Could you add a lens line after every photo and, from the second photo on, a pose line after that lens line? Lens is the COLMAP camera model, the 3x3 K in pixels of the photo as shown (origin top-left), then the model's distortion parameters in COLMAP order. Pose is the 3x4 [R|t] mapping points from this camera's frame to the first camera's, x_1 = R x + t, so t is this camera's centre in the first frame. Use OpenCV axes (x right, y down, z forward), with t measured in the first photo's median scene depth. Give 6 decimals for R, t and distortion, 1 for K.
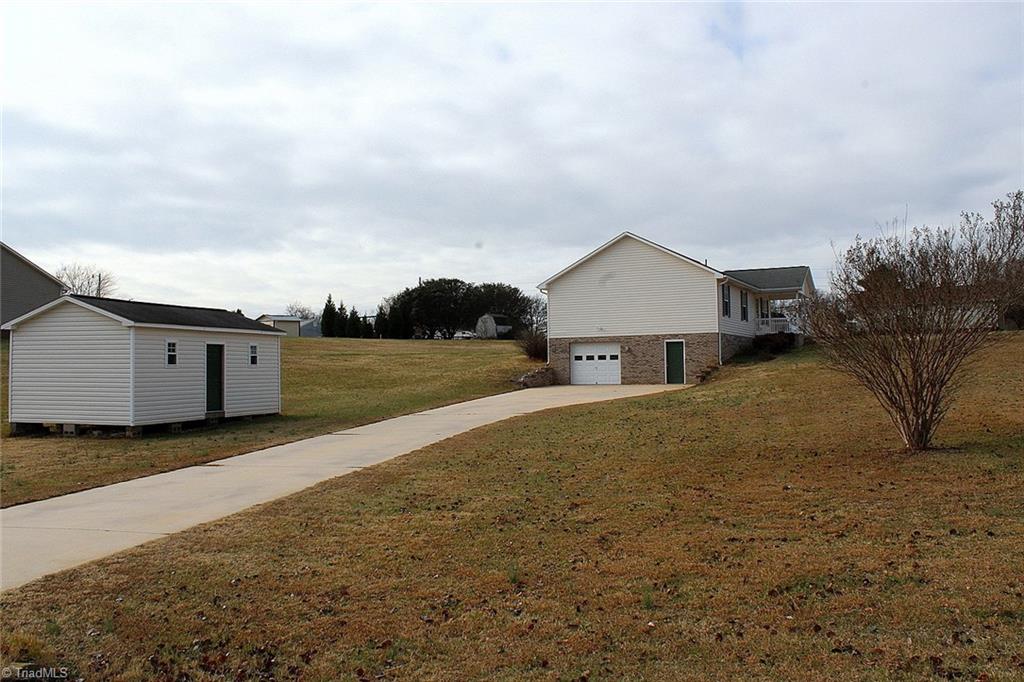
lens RADIAL K [[851.6, 0, 512.2], [0, 851.6, 340.5], [0, 0, 1]] dist [-0.057671, 0.002300]
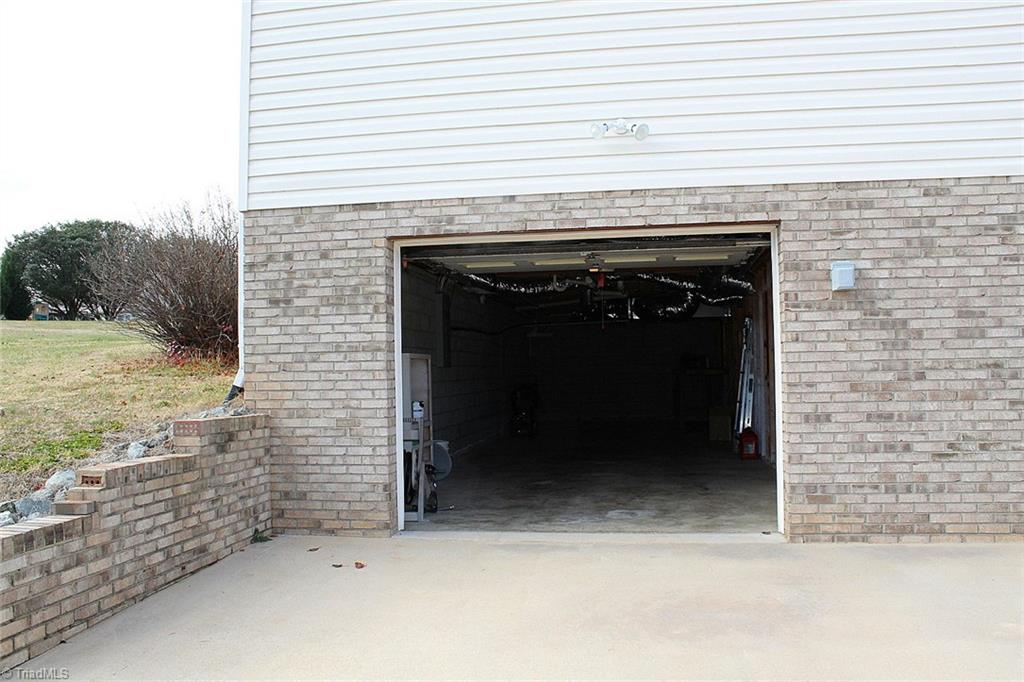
lens RADIAL K [[851.6, 0, 511.7], [0, 851.6, 339.7], [0, 0, 1]] dist [-0.057671, 0.002300]
pose [[0.952928, -0.004836, 0.303157, 0.045216], [0.002550, 0.999965, 0.007936, 0.018160], [-0.303185, -0.006789, 0.952908, 0.881956]]
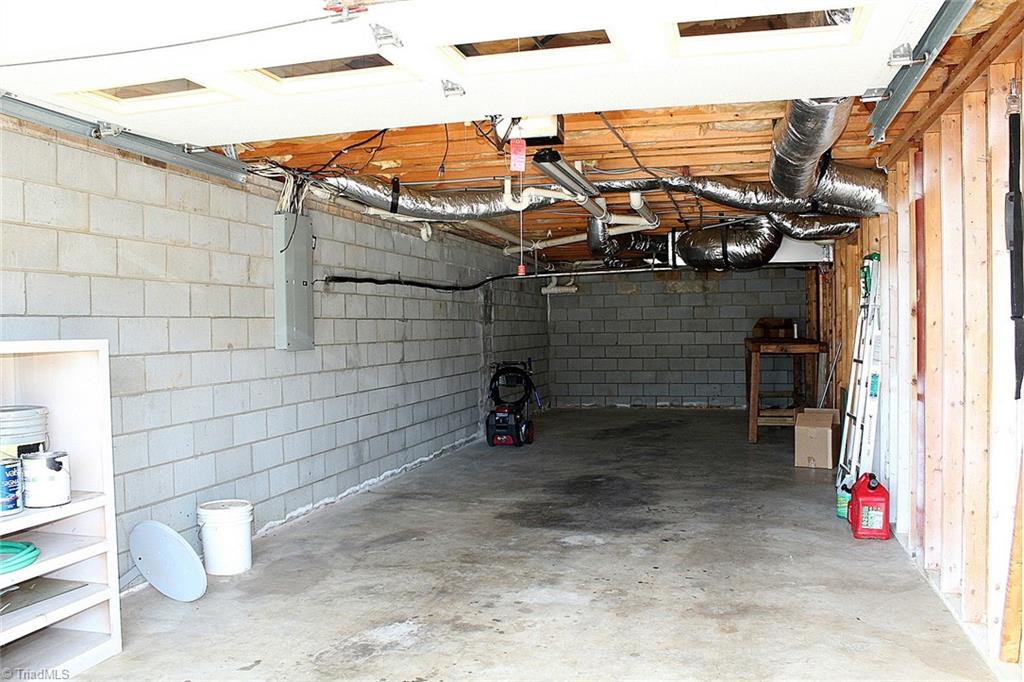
lens RADIAL K [[851.6, 0, 511.6], [0, 851.6, 343.7], [0, 0, 1]] dist [-0.057671, 0.002300]
pose [[0.978848, -0.017942, 0.203802, 0.080554], [0.004735, 0.997867, 0.065109, 0.018289], [-0.204535, -0.062767, 0.976845, 0.940159]]
